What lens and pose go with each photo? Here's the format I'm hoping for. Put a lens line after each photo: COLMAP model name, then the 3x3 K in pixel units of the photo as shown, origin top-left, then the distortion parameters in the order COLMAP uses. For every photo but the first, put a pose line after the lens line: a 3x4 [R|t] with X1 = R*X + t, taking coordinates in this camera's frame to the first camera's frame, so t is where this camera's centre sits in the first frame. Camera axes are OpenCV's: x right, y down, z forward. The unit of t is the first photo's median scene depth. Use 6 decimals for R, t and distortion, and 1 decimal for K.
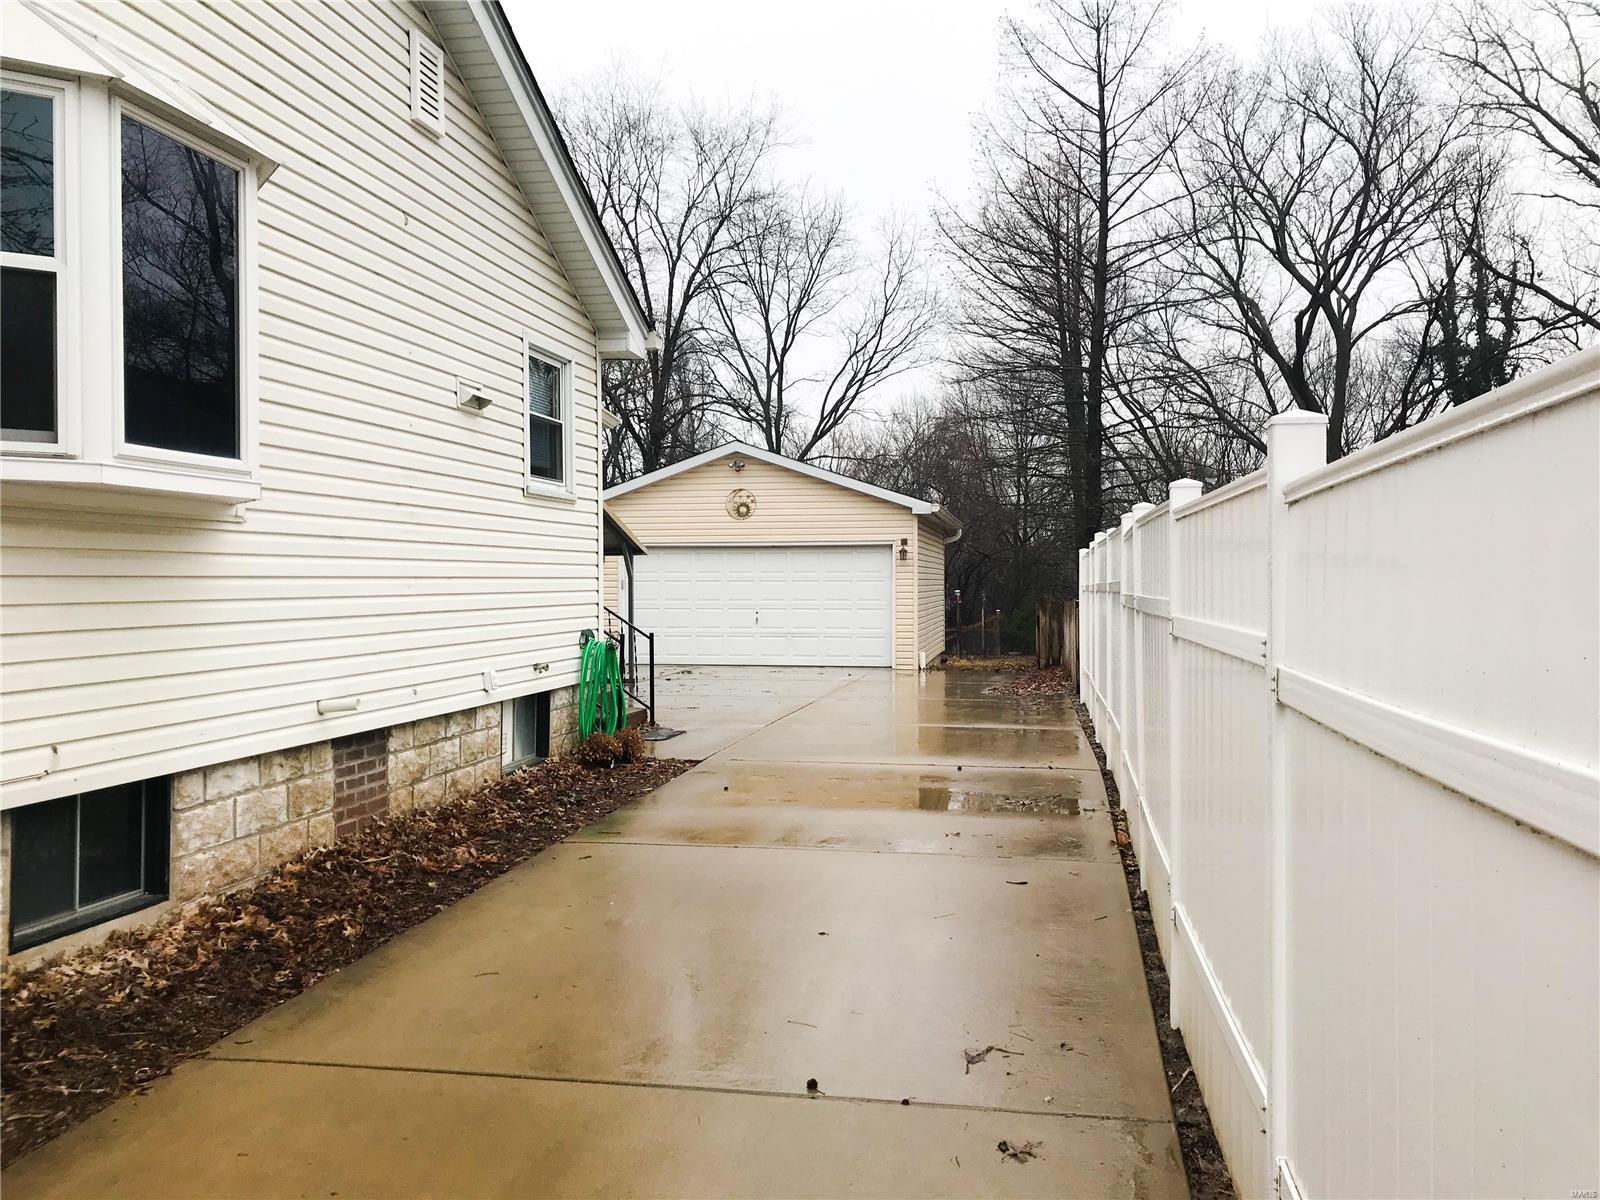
lens RADIAL K [[1300.4, 0, 808.6], [0, 1300.4, 597.6], [0, 0, 1]] dist [-0.008388, 0.013678]
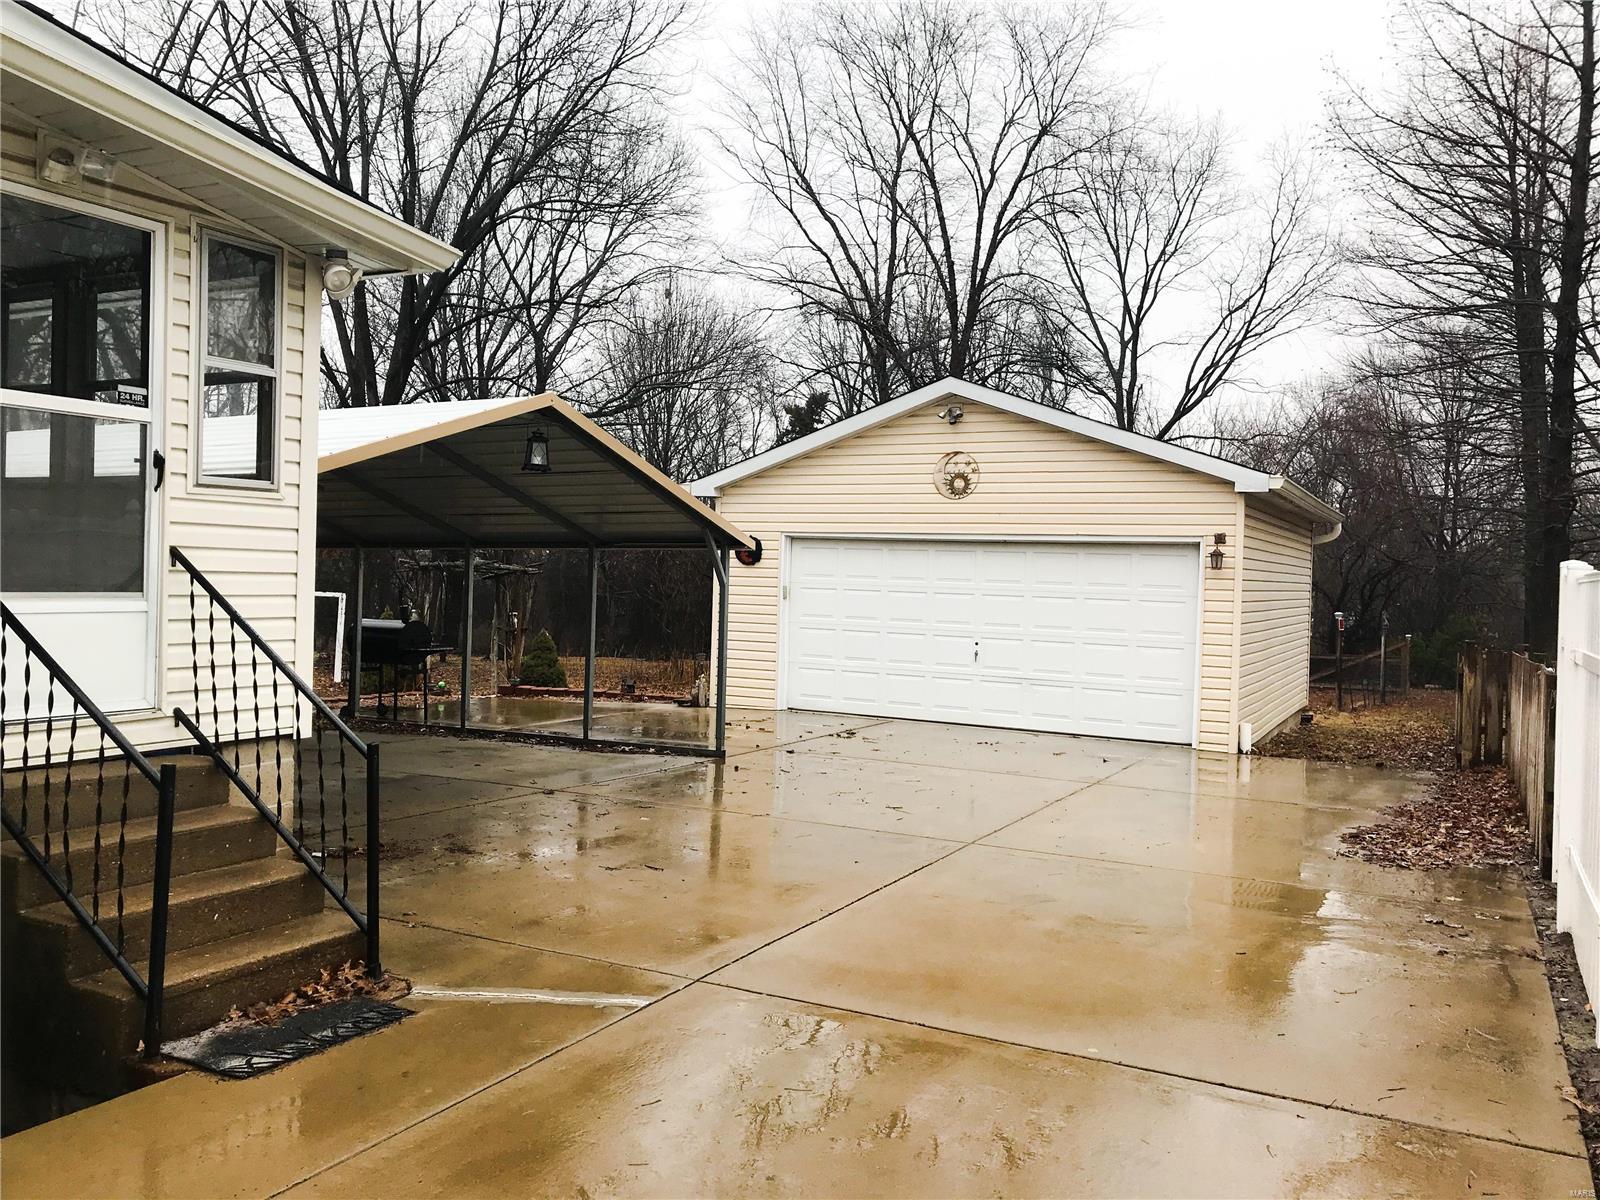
lens RADIAL K [[1300.4, 0, 796.9], [0, 1300.4, 587.8], [0, 0, 1]] dist [-0.008388, 0.013678]
pose [[0.953664, 0.031553, -0.299215, 0.034787], [-0.032758, 0.999463, 0.000988, -0.007288], [0.299085, 0.008860, 0.954185, 0.188324]]
